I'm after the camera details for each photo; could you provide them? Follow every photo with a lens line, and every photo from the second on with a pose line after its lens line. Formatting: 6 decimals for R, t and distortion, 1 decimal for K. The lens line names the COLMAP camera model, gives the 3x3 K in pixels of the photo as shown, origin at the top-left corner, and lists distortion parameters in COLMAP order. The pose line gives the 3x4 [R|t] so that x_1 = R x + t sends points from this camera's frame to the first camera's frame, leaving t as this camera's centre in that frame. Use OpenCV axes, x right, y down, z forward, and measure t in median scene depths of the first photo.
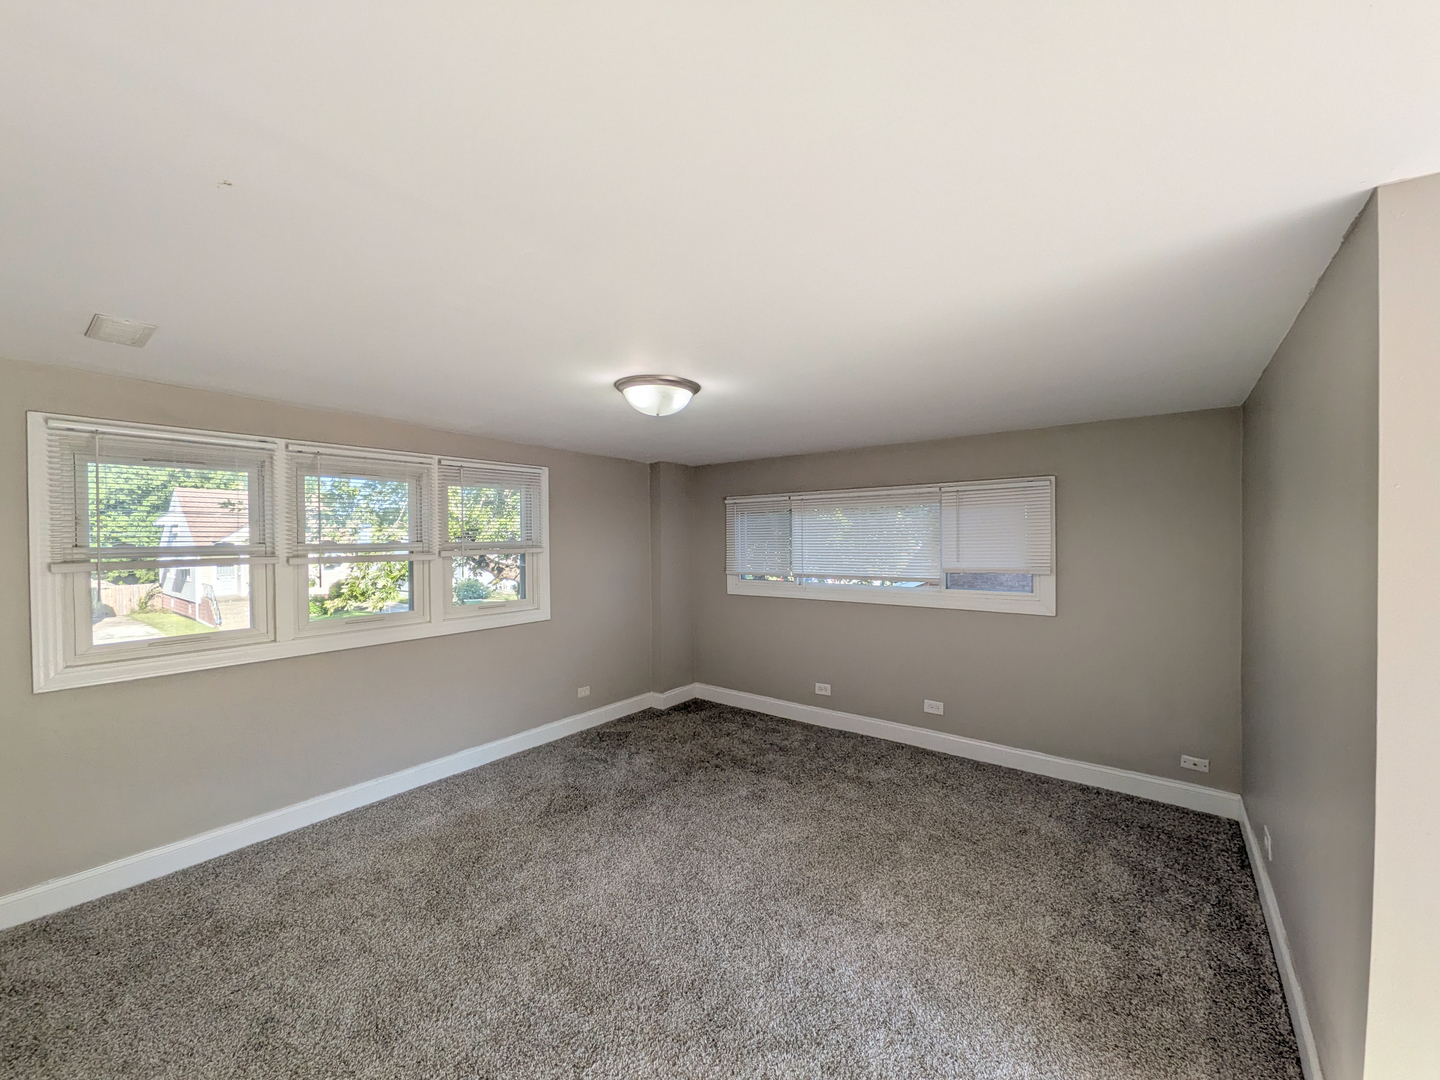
lens RADIAL K [[562.7, 0, 722.0], [0, 562.7, 546.3], [0, 0, 1]] dist [-0.000027, 0.000016]
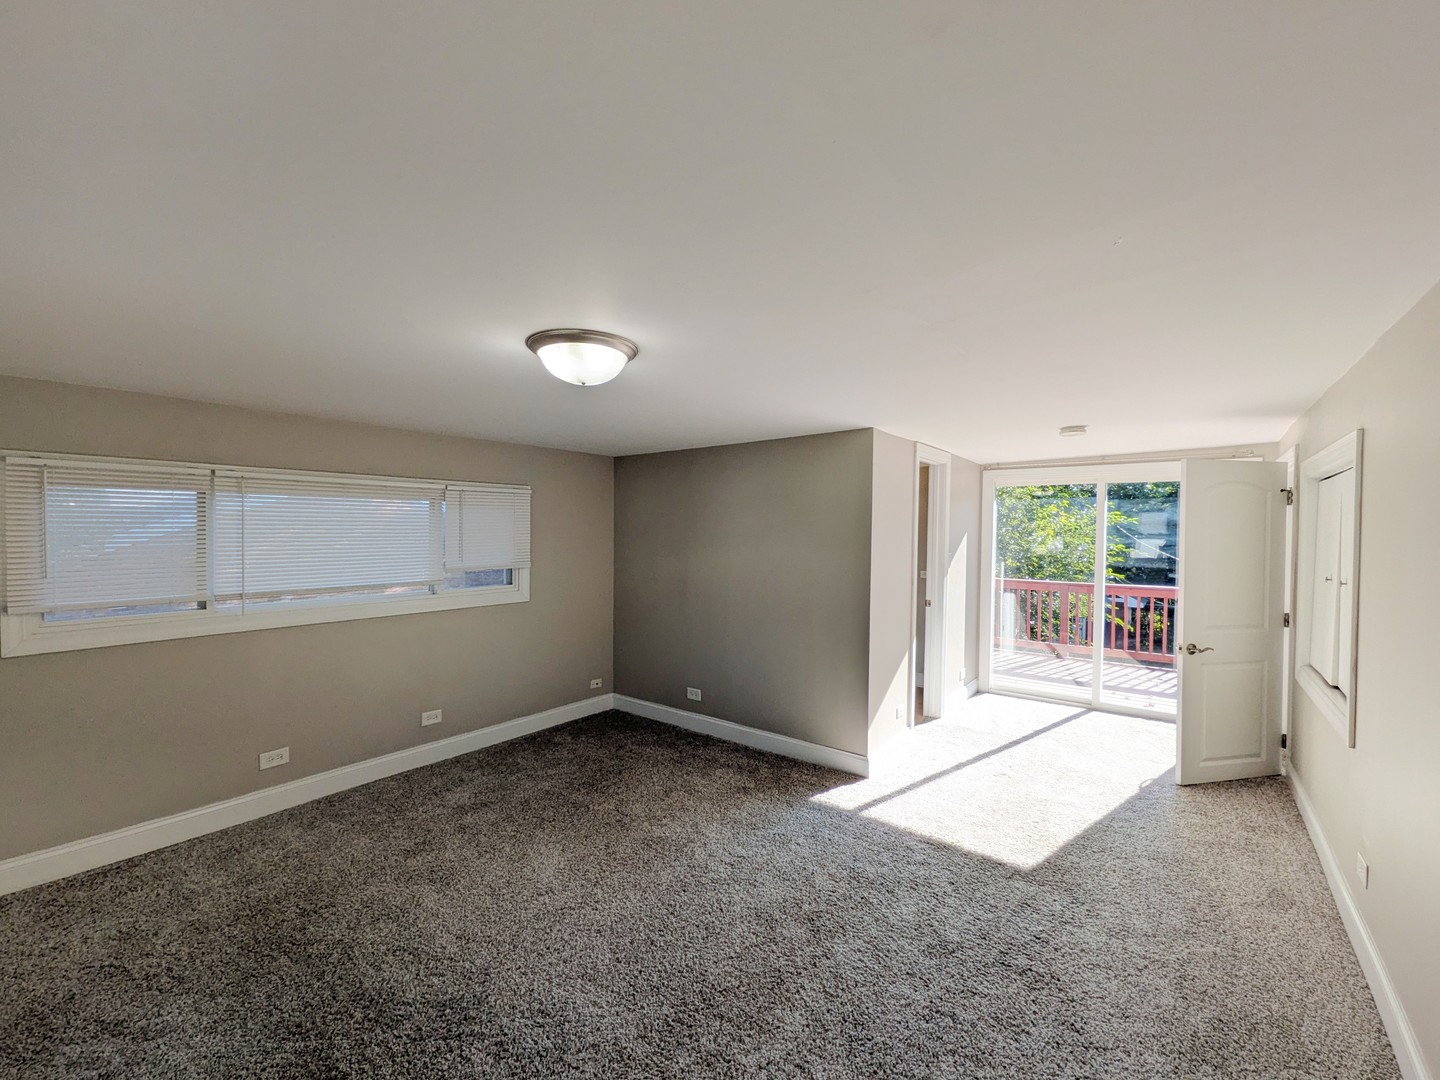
lens RADIAL K [[587.2, 0, 720.0], [0, 587.2, 540.0], [0, 0, 1]] dist [0.000987, 0.000023]
pose [[0.011087, -0.005558, 0.999923, -0.649082], [0.018082, 0.999822, 0.005357, -0.007066], [-0.999775, 0.018021, 0.011186, 0.547075]]
